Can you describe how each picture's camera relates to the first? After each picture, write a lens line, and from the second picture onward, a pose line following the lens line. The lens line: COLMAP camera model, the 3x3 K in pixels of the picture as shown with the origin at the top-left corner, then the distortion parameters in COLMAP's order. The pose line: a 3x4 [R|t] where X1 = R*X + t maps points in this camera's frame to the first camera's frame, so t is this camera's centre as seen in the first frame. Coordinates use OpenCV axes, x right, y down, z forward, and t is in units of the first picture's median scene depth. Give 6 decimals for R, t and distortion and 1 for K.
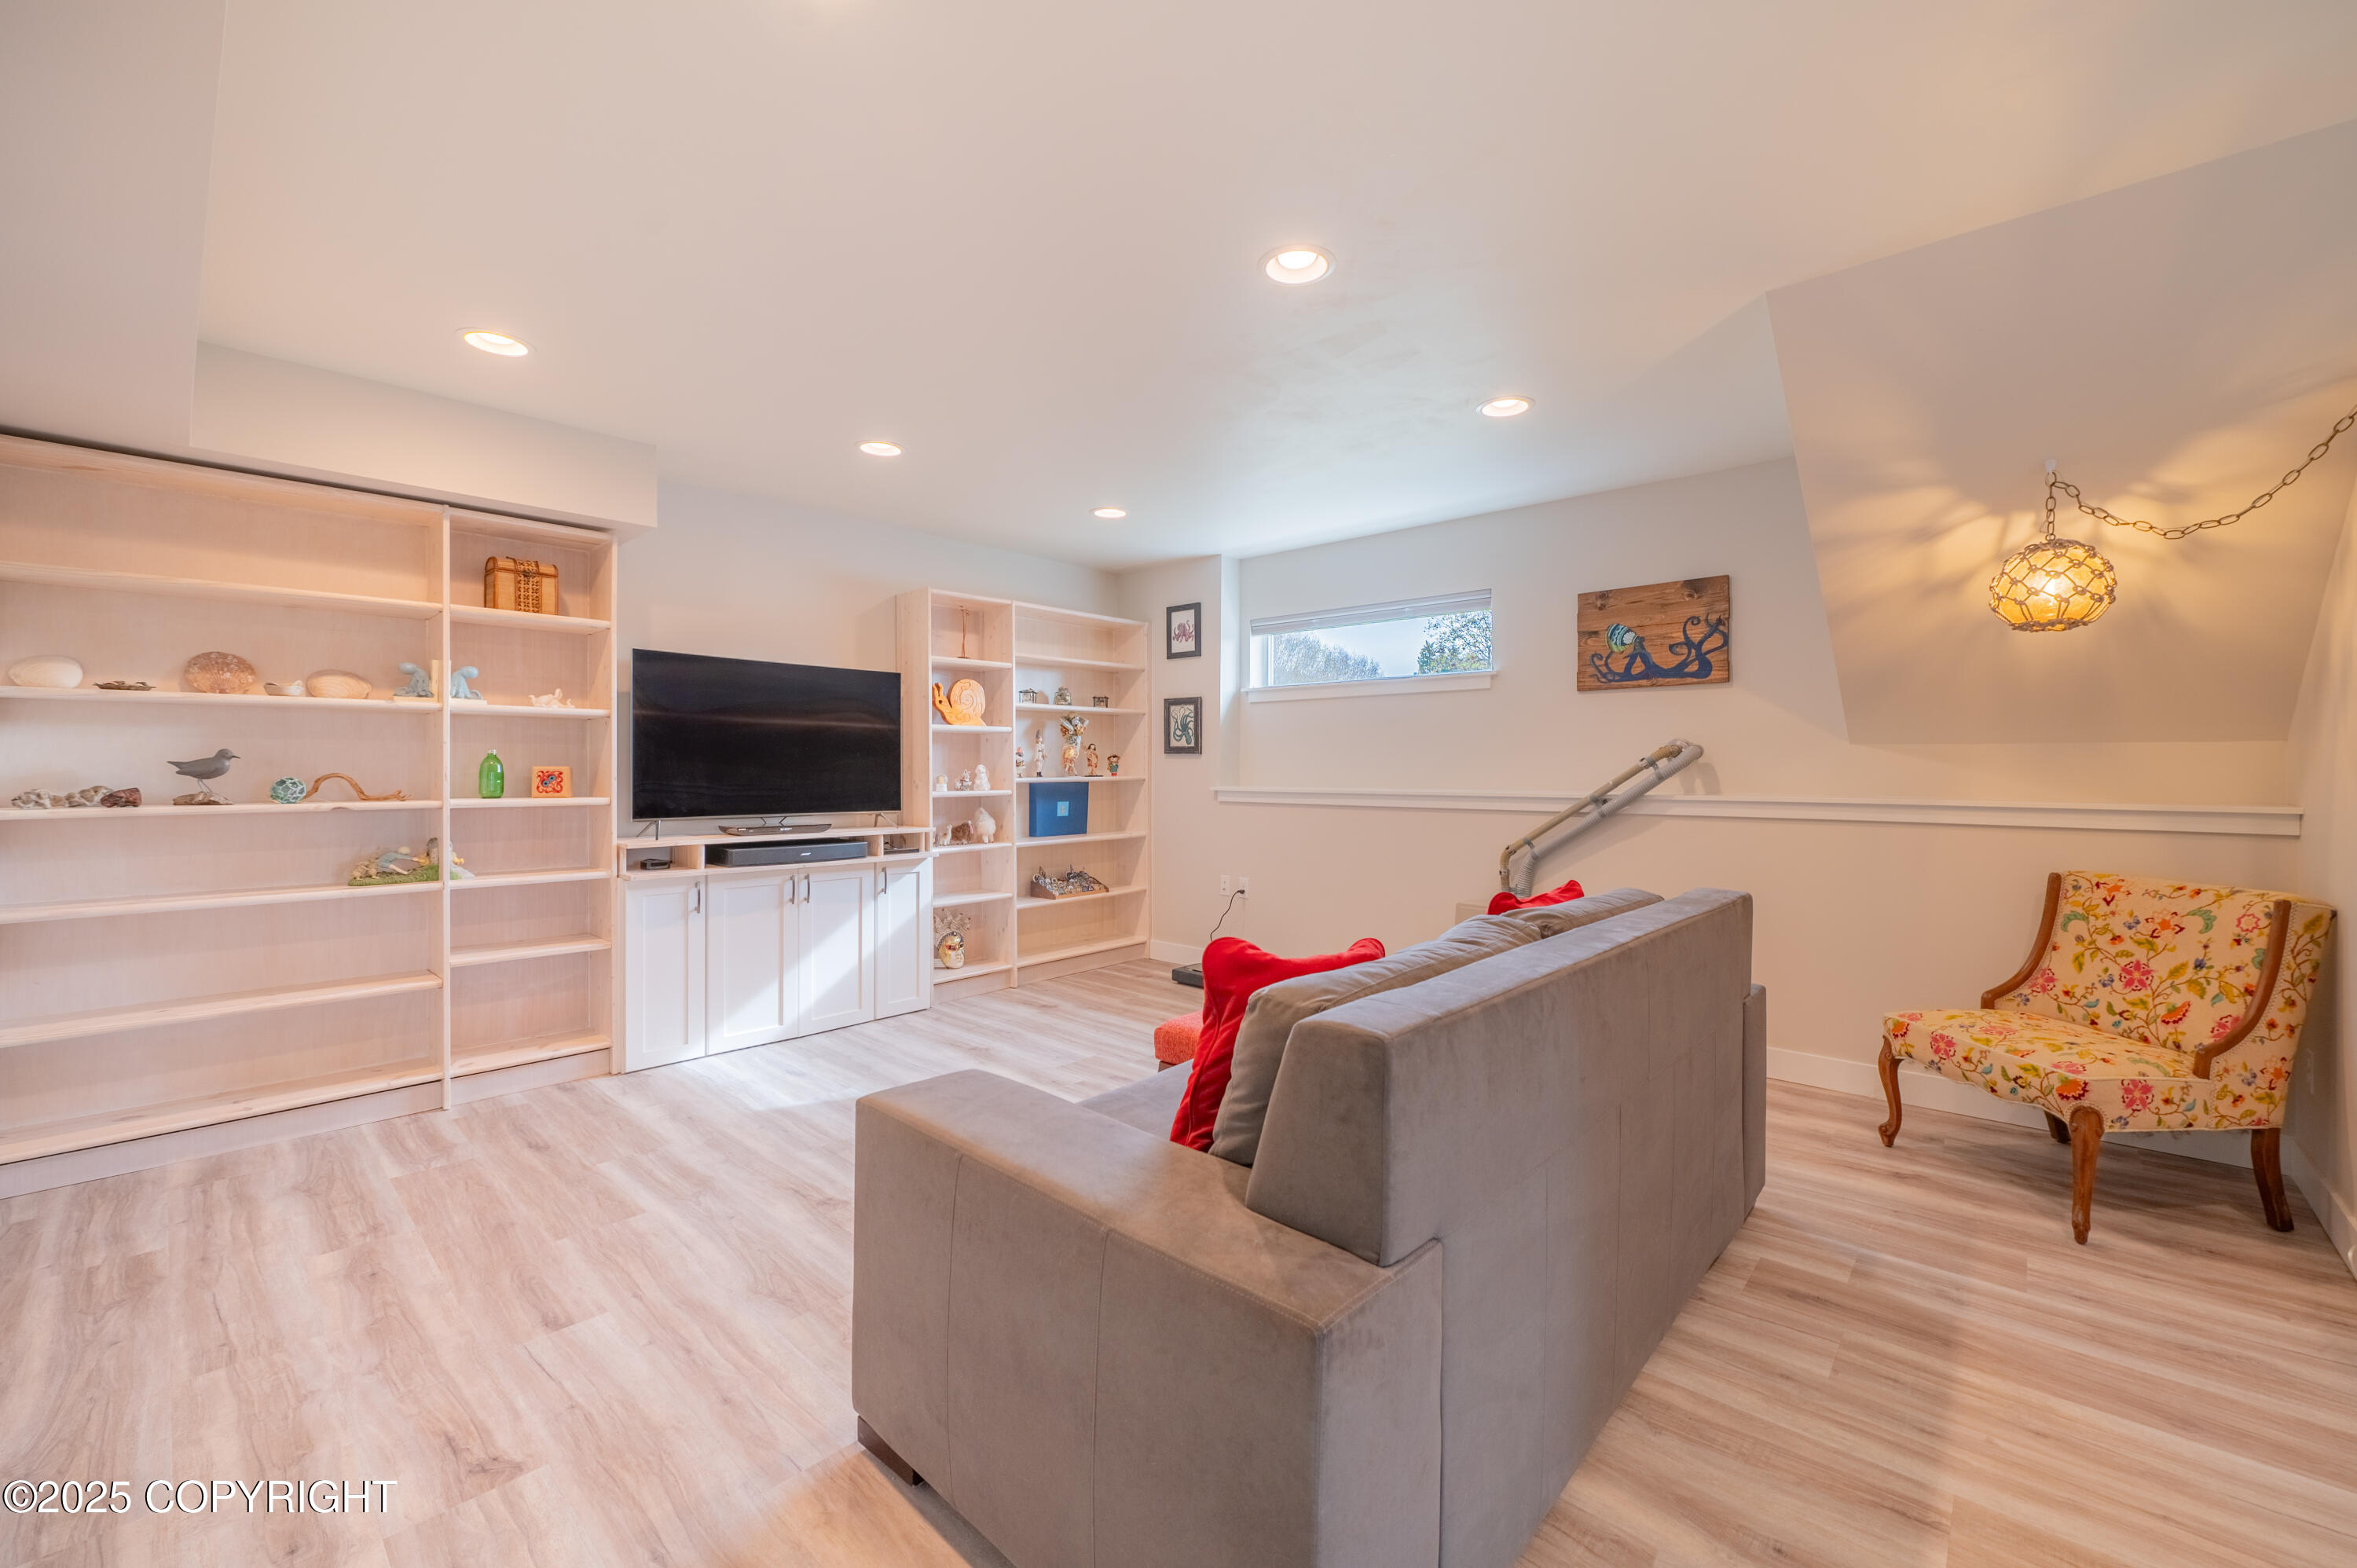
lens RADIAL K [[941.6, 0, 1175.1], [0, 941.6, 765.8], [0, 0, 1]] dist [-0.005845, -0.000647]
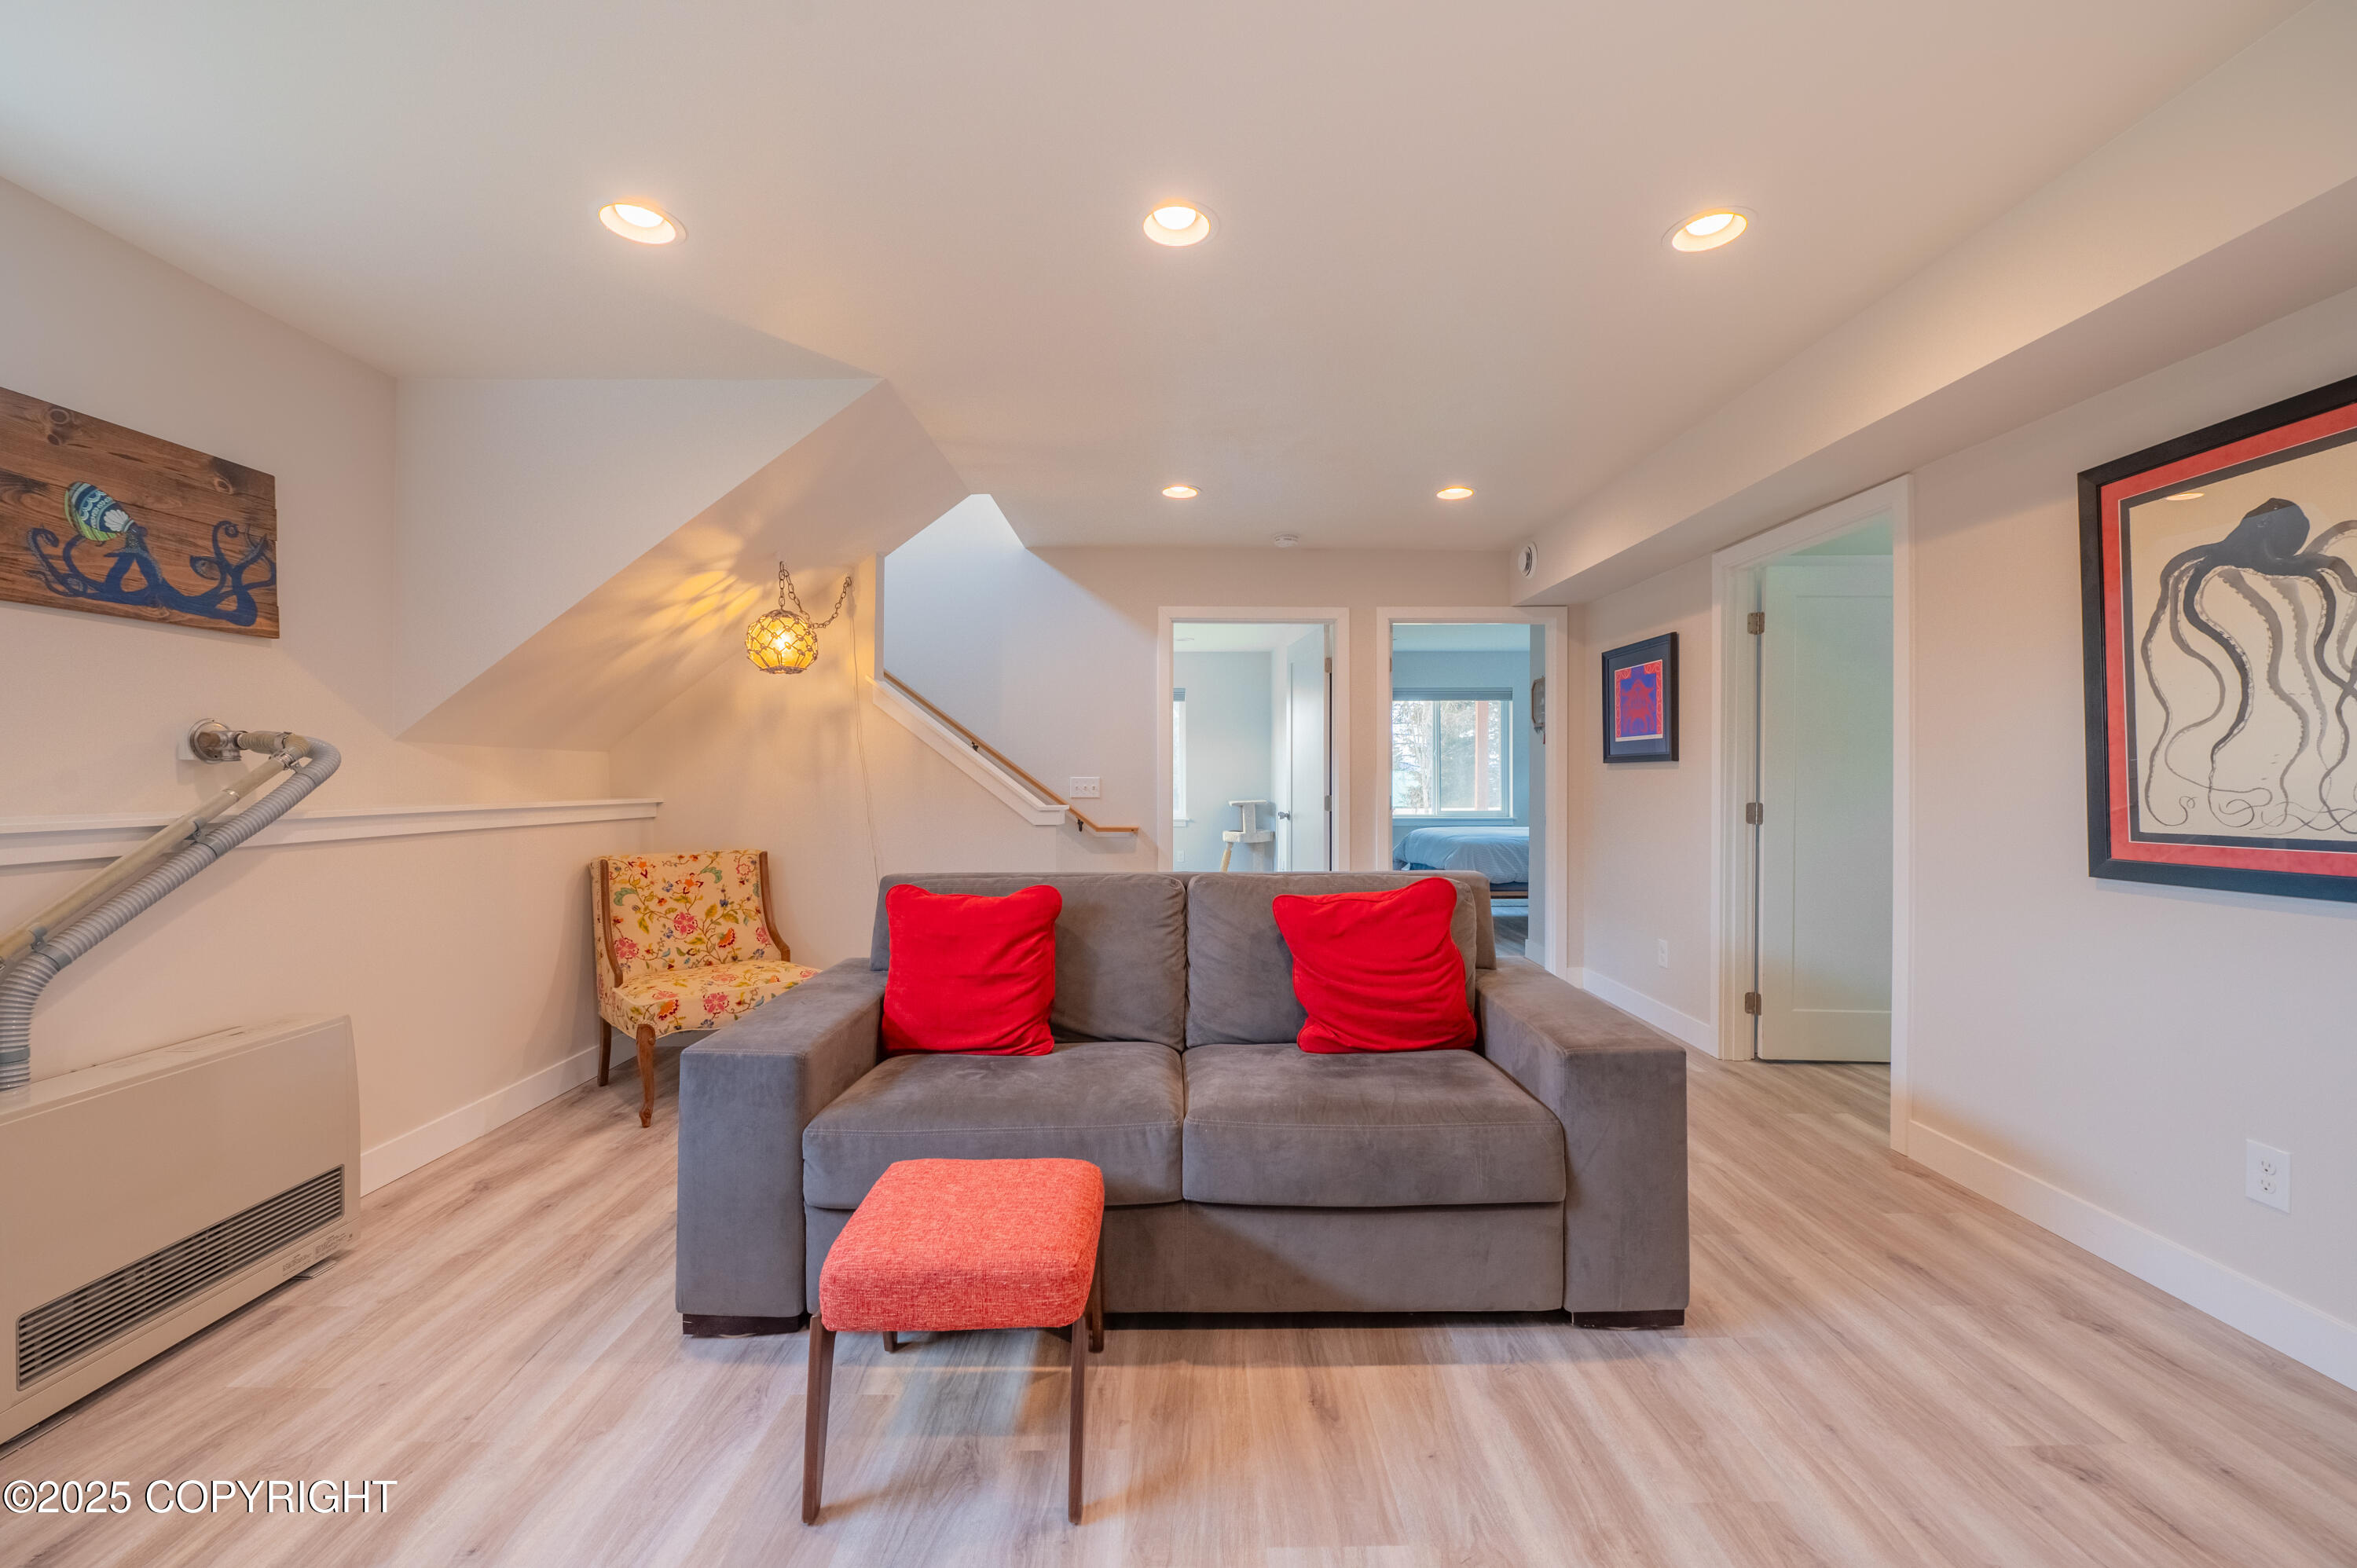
lens RADIAL K [[941.6, 0, 1193.6], [0, 941.6, 769.5], [0, 0, 1]] dist [-0.005845, -0.000647]
pose [[-0.689550, 0.003578, 0.724229, -0.368339], [-0.003939, 0.999954, -0.008691, 0.006848], [-0.724227, -0.008845, -0.689505, 1.086611]]
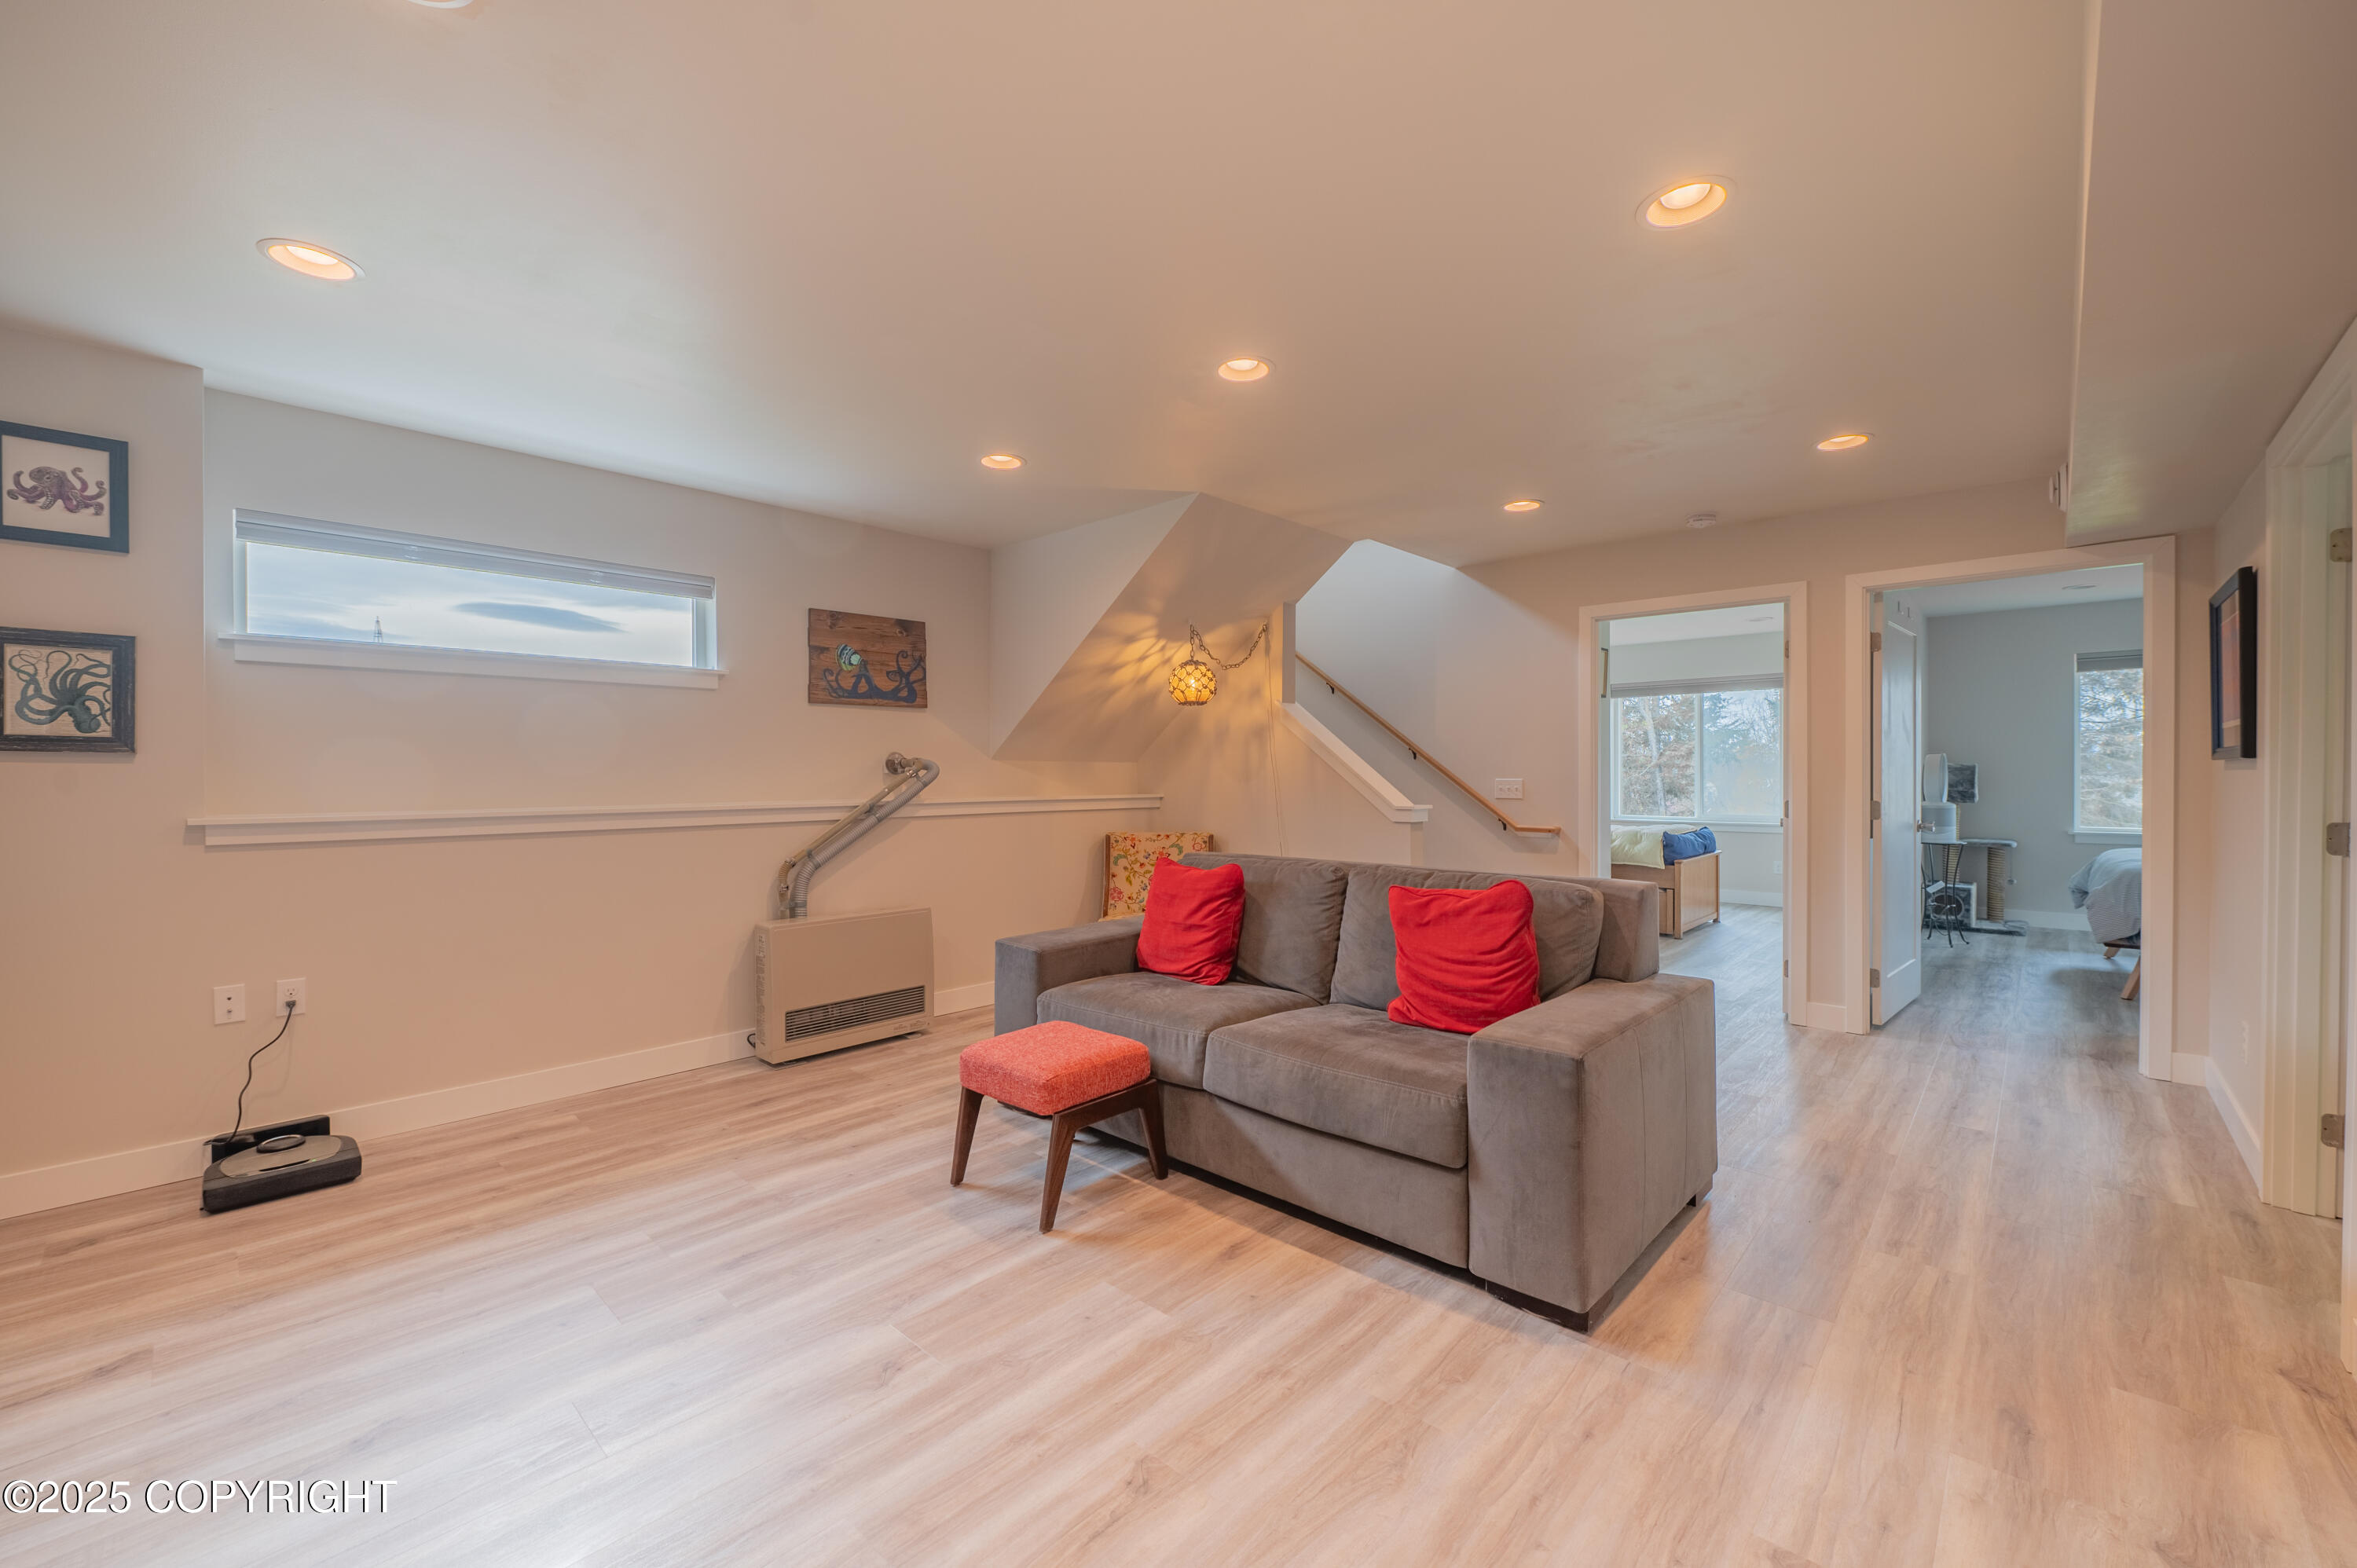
lens RADIAL K [[941.6, 0, 1190.0], [0, 941.6, 776.0], [0, 0, 1]] dist [-0.005845, -0.000647]
pose [[-0.002447, -0.004390, 0.999987, -0.734718], [-0.000502, 0.999990, 0.004389, -0.004924], [-0.999997, -0.000491, -0.002449, 0.718815]]
